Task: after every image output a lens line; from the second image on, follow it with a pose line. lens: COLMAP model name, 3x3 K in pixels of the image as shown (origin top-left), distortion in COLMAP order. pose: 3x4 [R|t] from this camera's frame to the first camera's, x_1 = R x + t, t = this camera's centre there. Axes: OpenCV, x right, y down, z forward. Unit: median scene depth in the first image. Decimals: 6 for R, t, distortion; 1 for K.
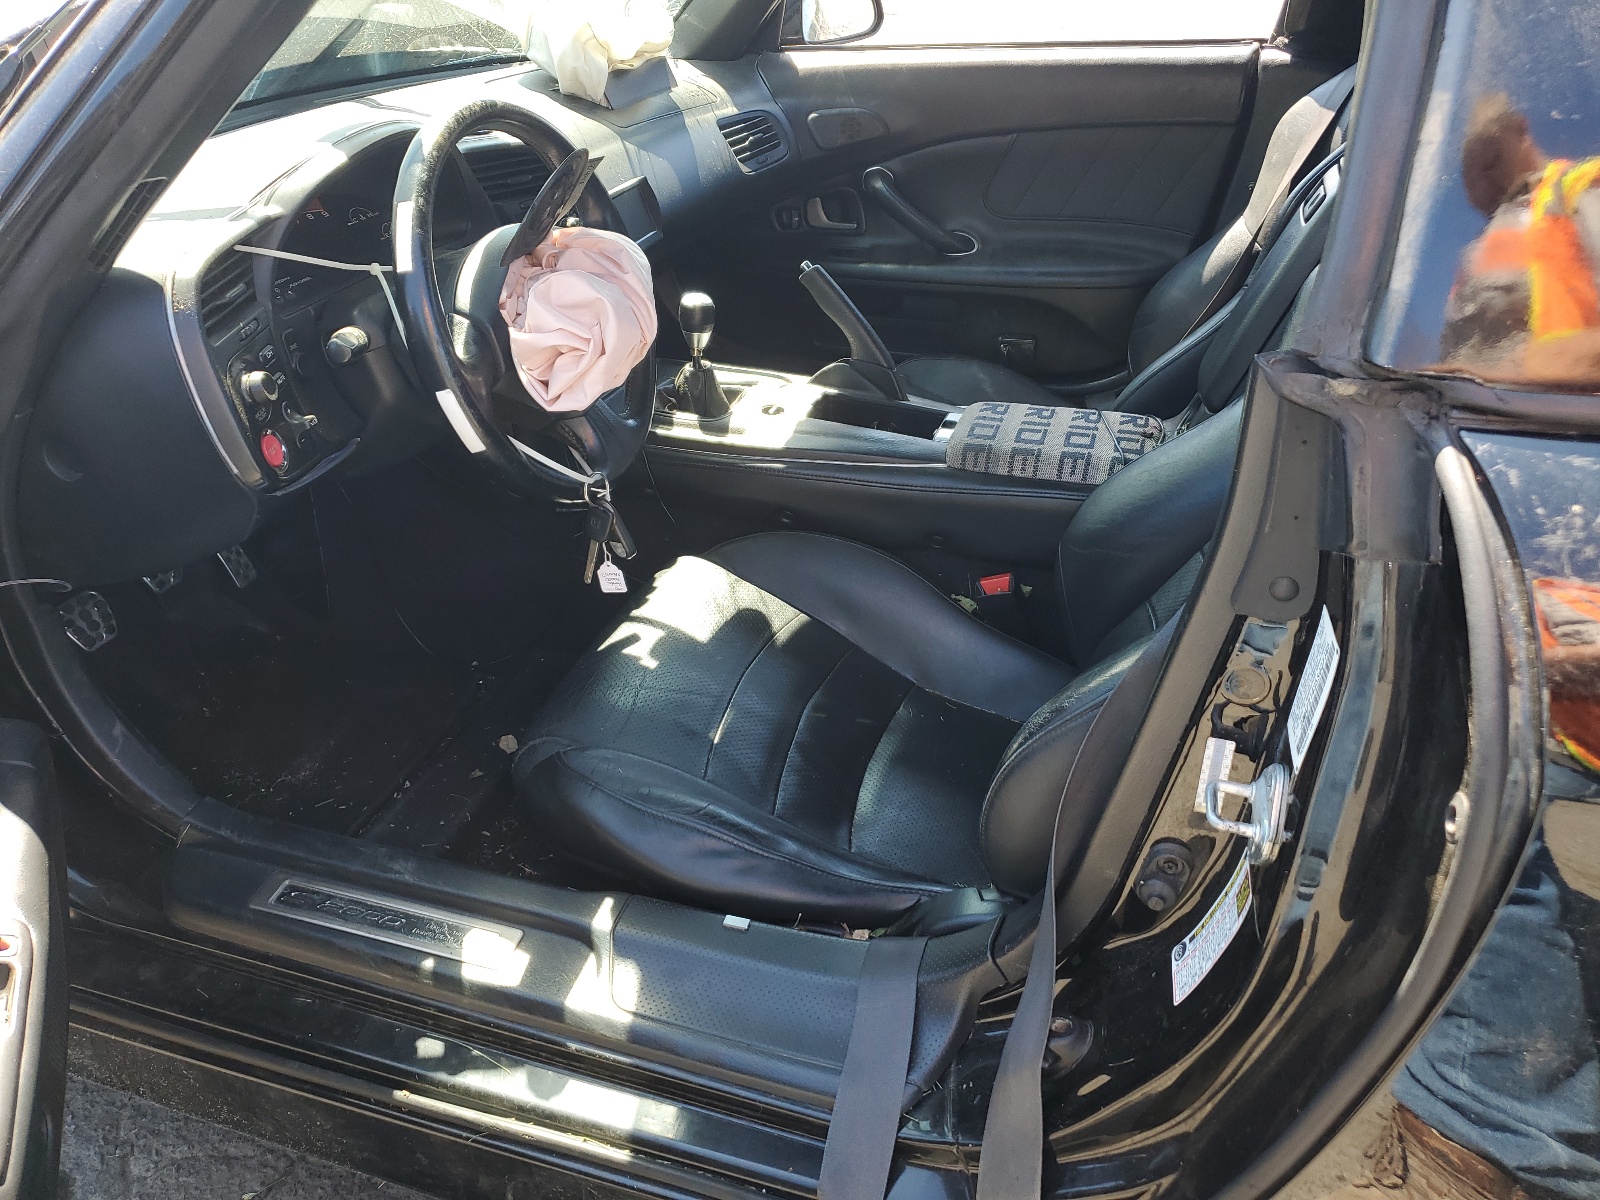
lens RADIAL K [[1195.2, 0, 799.8], [0, 1195.2, 608.1], [0, 0, 1]] dist [-0.001382, -0.016588]
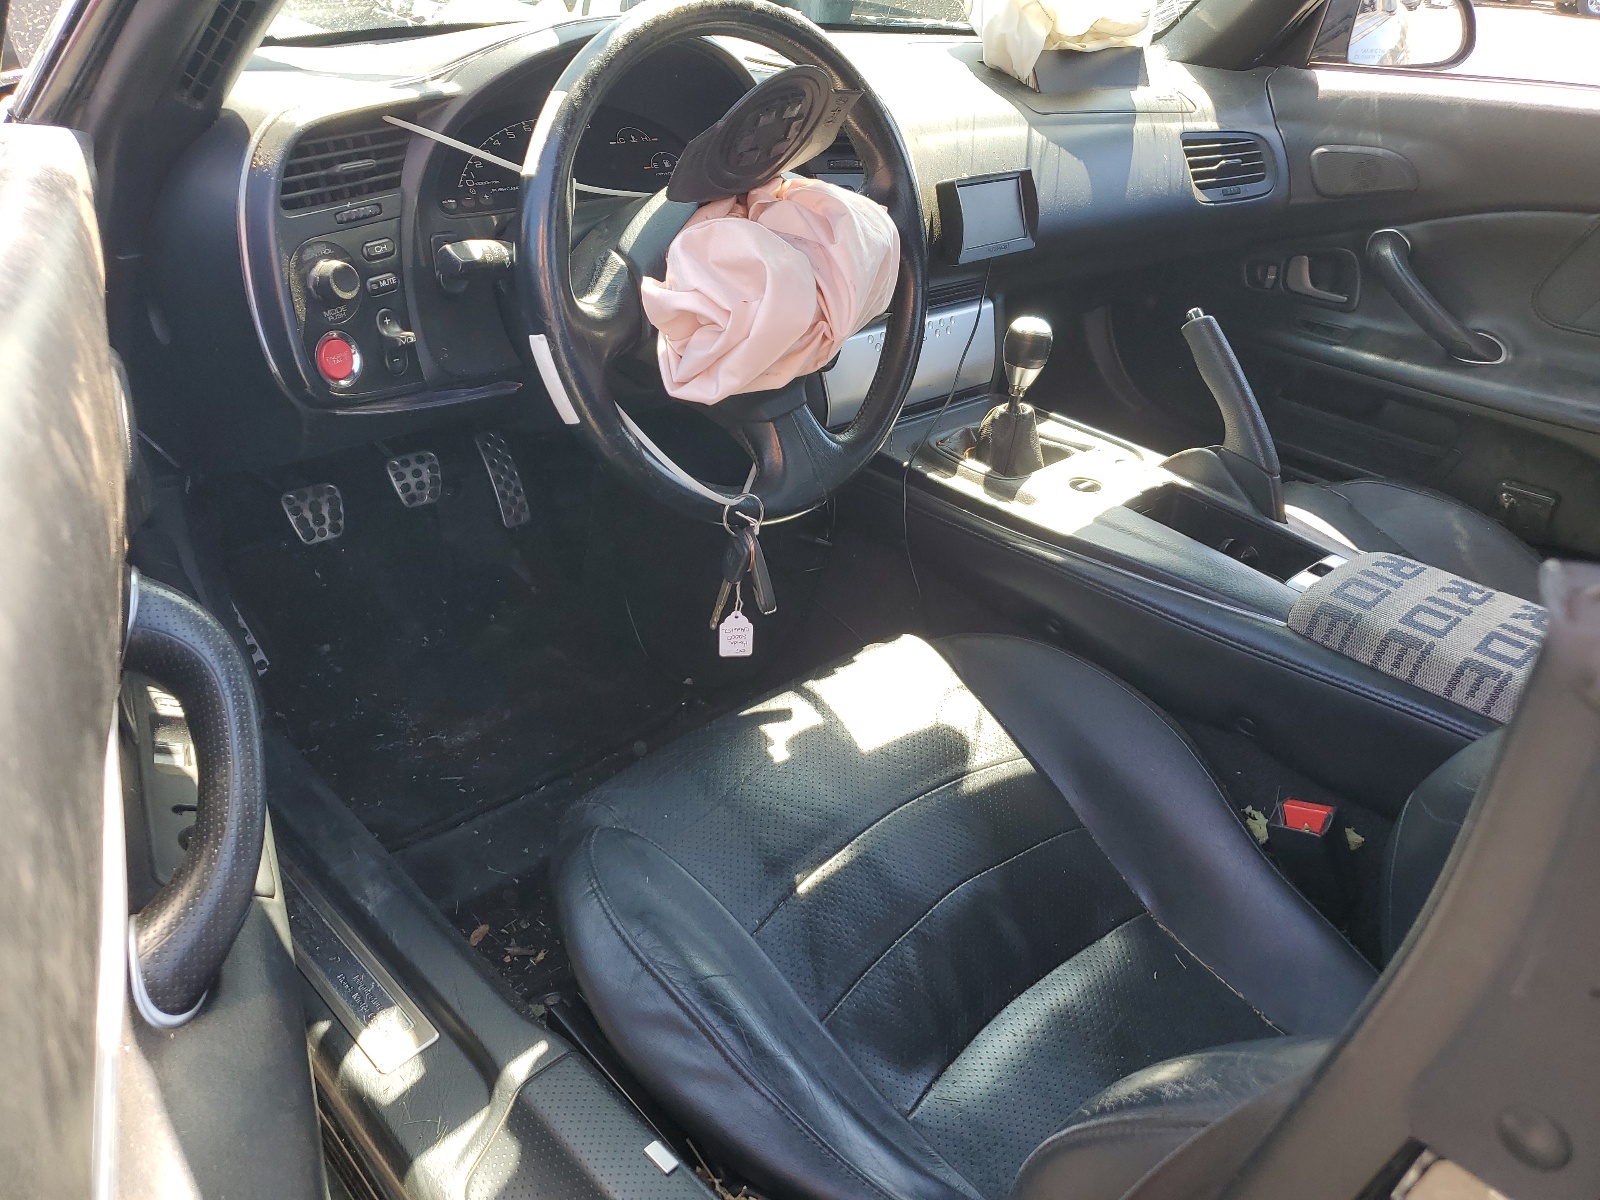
lens RADIAL K [[1195.2, 0, 796.4], [0, 1195.2, 587.7], [0, 0, 1]] dist [-0.001382, -0.016588]
pose [[0.875660, 0.287311, -0.388166, 0.129097], [-0.306992, 0.951639, 0.011839, -0.057768], [0.372795, 0.108797, 0.921513, 0.244689]]
